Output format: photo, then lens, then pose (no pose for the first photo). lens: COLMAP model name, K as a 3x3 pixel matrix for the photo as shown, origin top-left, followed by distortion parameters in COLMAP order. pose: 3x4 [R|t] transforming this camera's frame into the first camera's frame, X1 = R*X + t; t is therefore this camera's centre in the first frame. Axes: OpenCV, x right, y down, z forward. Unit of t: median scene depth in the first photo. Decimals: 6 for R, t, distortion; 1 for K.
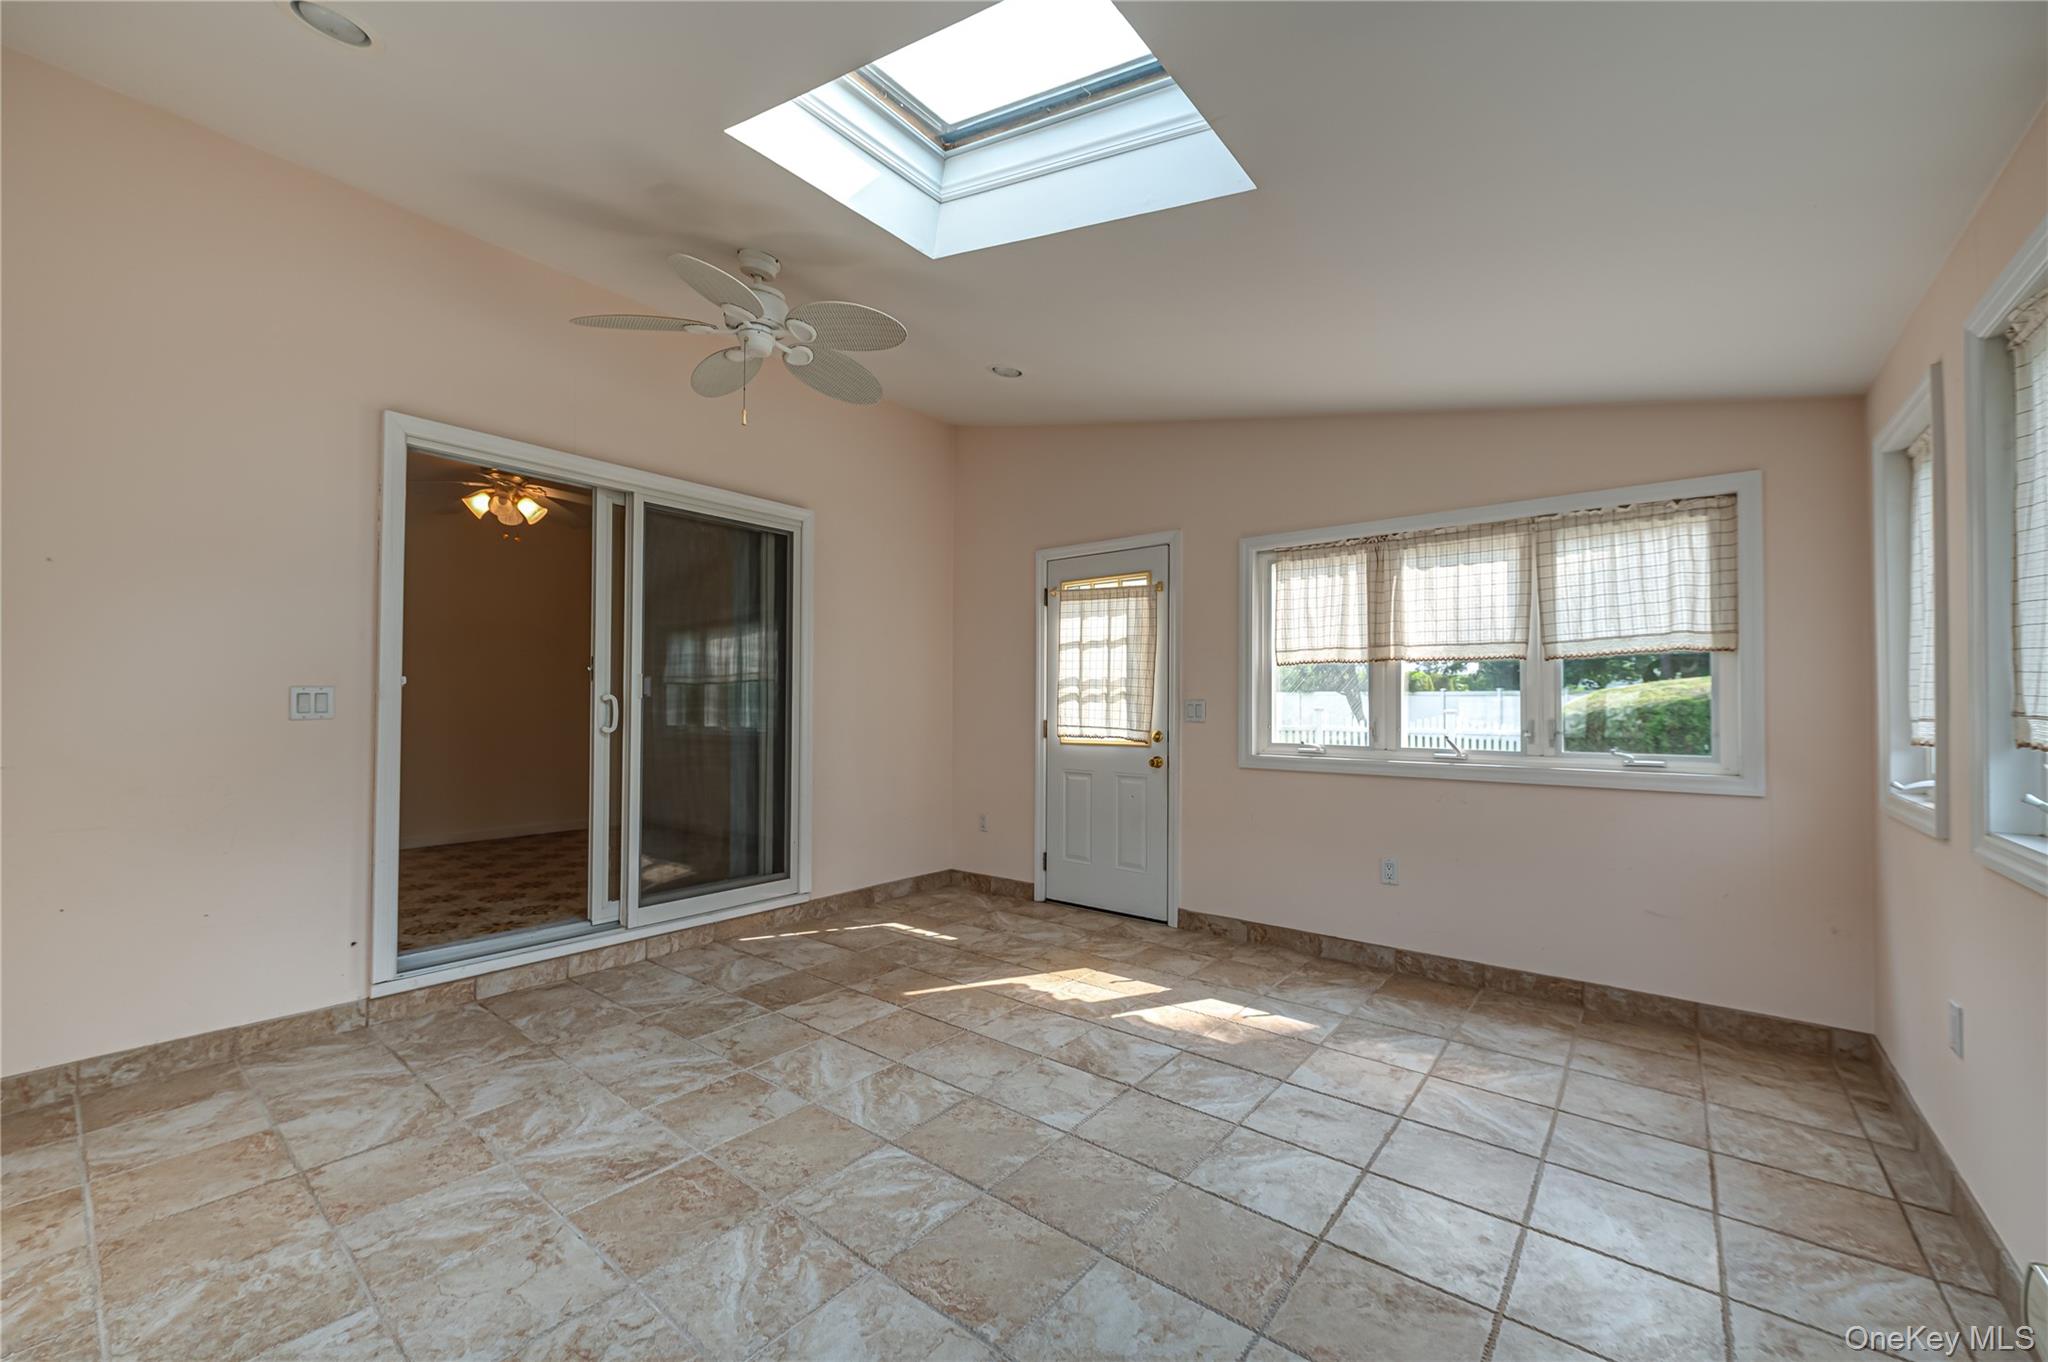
lens RADIAL K [[797.5, 0, 1018.2], [0, 797.5, 693.8], [0, 0, 1]] dist [0.006669, -0.004156]
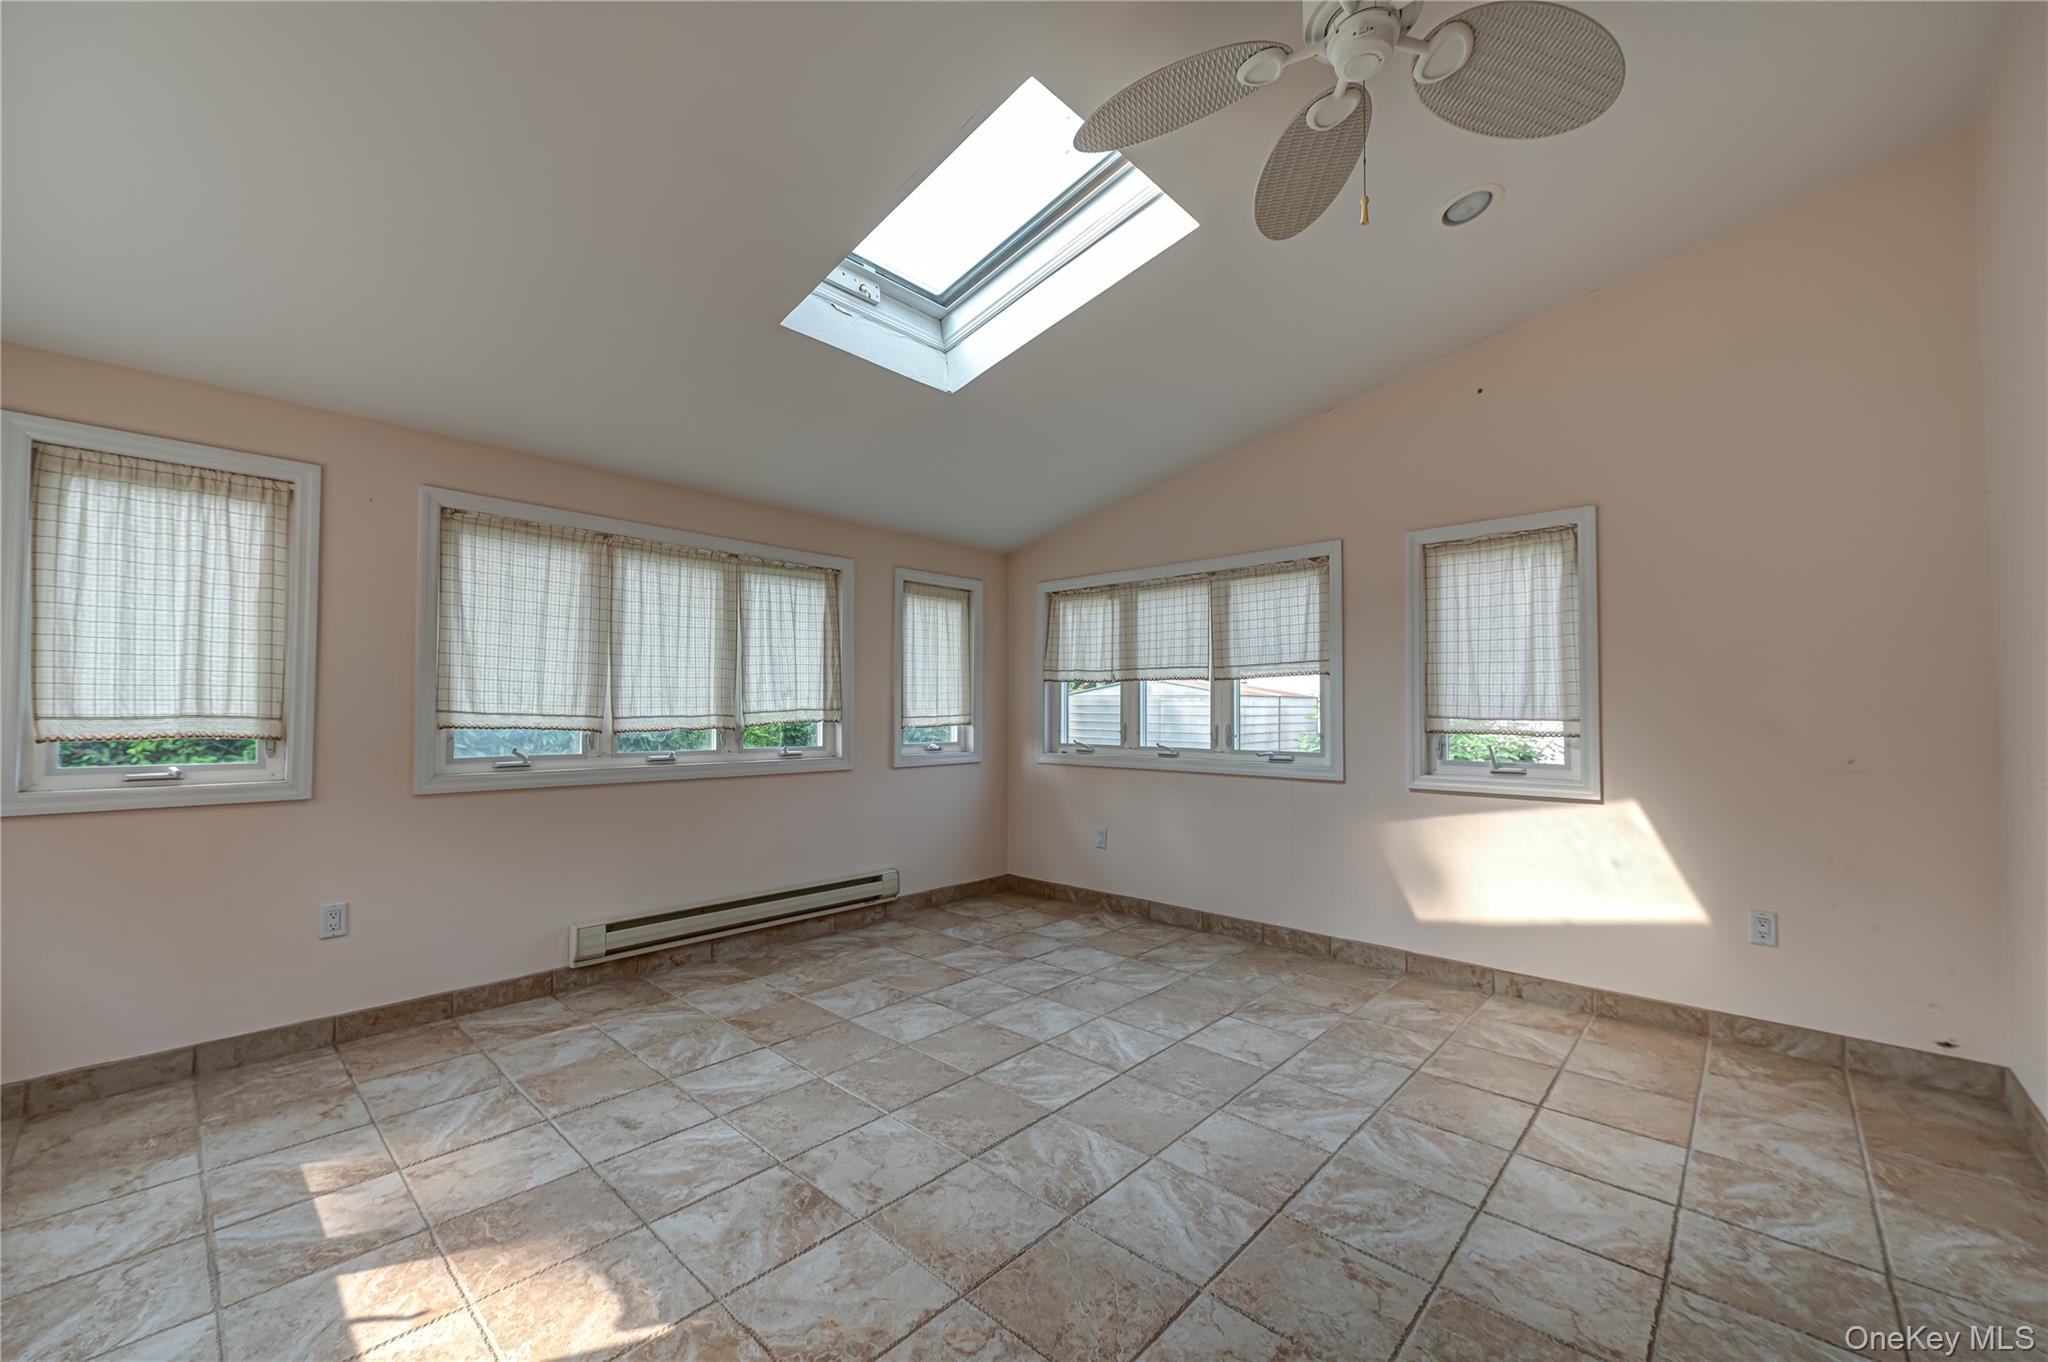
lens RADIAL K [[797.5, 0, 1018.2], [0, 797.5, 693.8], [0, 0, 1]] dist [0.006669, -0.004156]
pose [[-0.997589, -0.005834, 0.069152, -0.161278], [-0.008531, 0.999212, -0.038762, 0.029785], [-0.068872, -0.039258, -0.996853, 1.842053]]
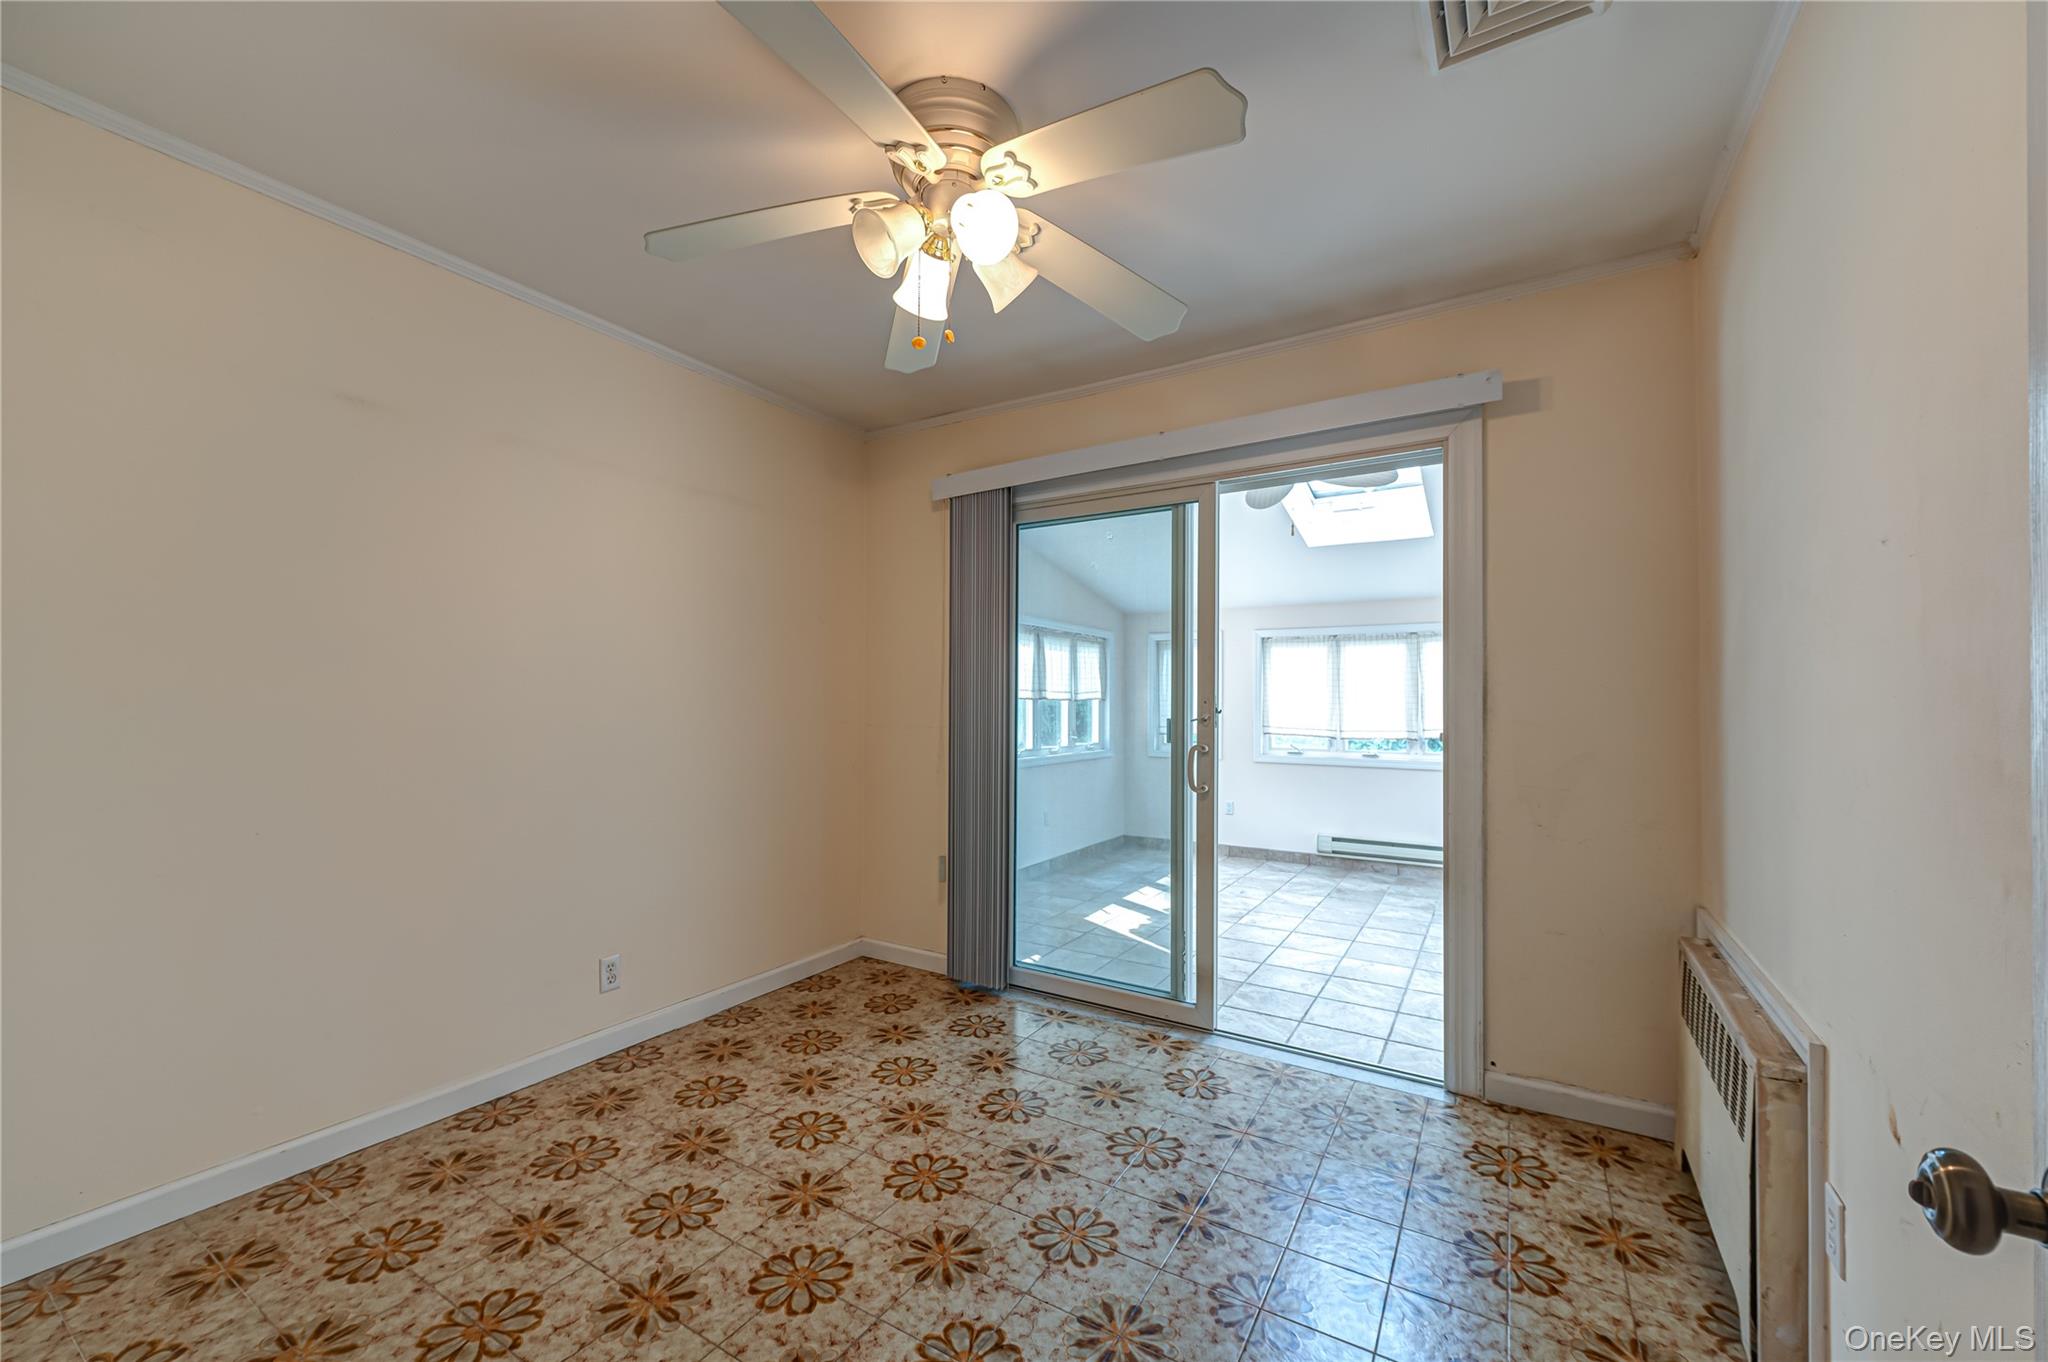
lens RADIAL K [[797.5, 0, 1018.2], [0, 797.5, 693.8], [0, 0, 1]] dist [0.006669, -0.004156]
pose [[-0.132834, 0.007532, 0.991110, -1.891125], [-0.019817, 0.999751, -0.010253, -0.052277], [-0.990940, -0.021003, -0.132652, 1.906993]]
